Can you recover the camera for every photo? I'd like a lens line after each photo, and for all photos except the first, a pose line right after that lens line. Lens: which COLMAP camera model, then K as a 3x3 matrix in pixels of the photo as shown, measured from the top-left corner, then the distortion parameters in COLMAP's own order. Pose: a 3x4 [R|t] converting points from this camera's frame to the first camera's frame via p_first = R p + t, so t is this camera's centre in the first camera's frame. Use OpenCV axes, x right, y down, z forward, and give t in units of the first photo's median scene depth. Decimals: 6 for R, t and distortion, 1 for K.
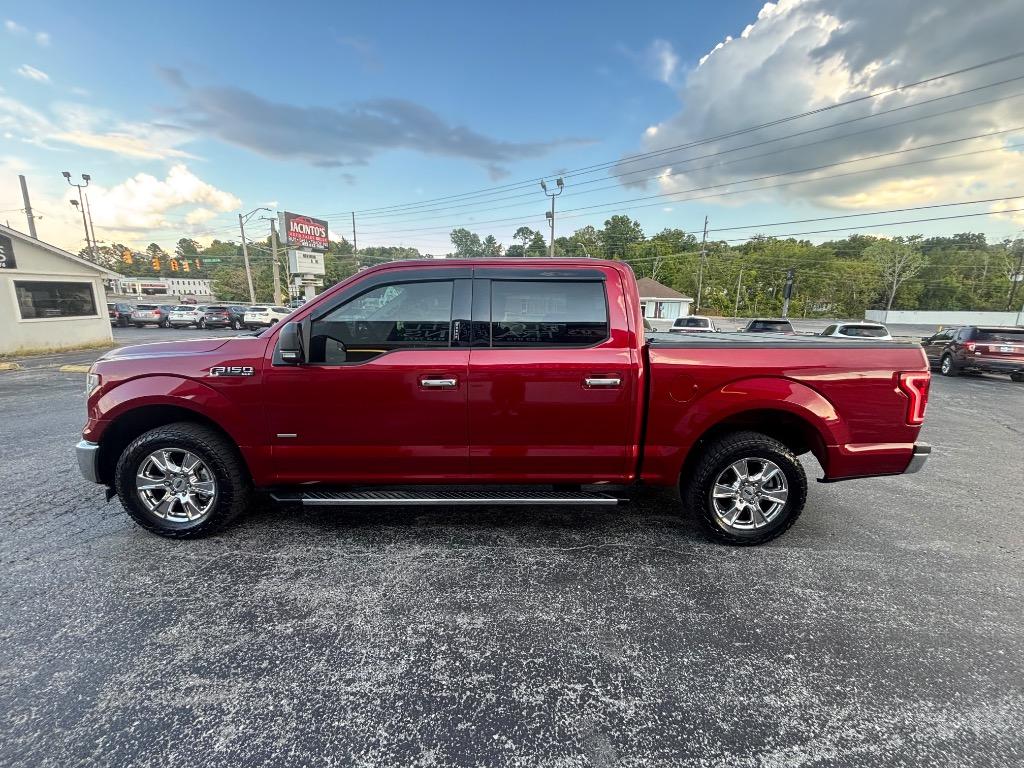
lens RADIAL K [[407.2, 0, 513.7], [0, 407.2, 377.9], [0, 0, 1]] dist [-0.002827, -0.000100]
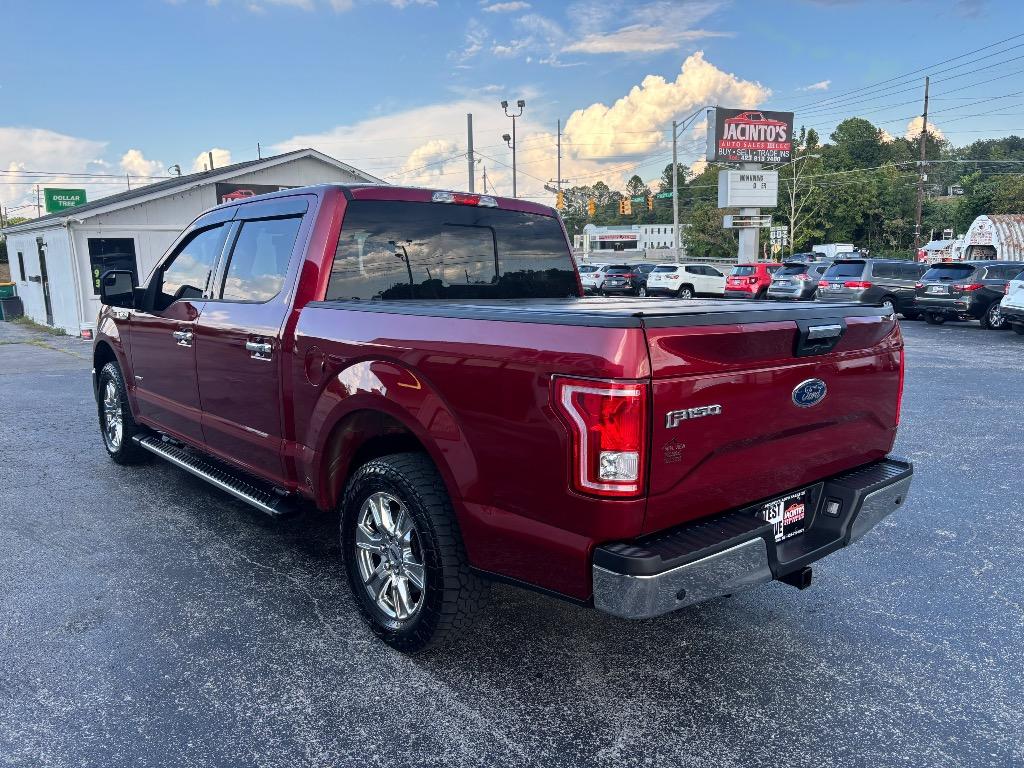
lens RADIAL K [[760.8, 0, 514.8], [0, 760.8, 379.5], [0, 0, 1]] dist [0.041061, -0.048683]
pose [[0.666605, 0.100816, -0.738562, 0.117470], [-0.117937, 0.992596, 0.029046, -0.002173], [0.736022, 0.067742, 0.673560, 0.027836]]
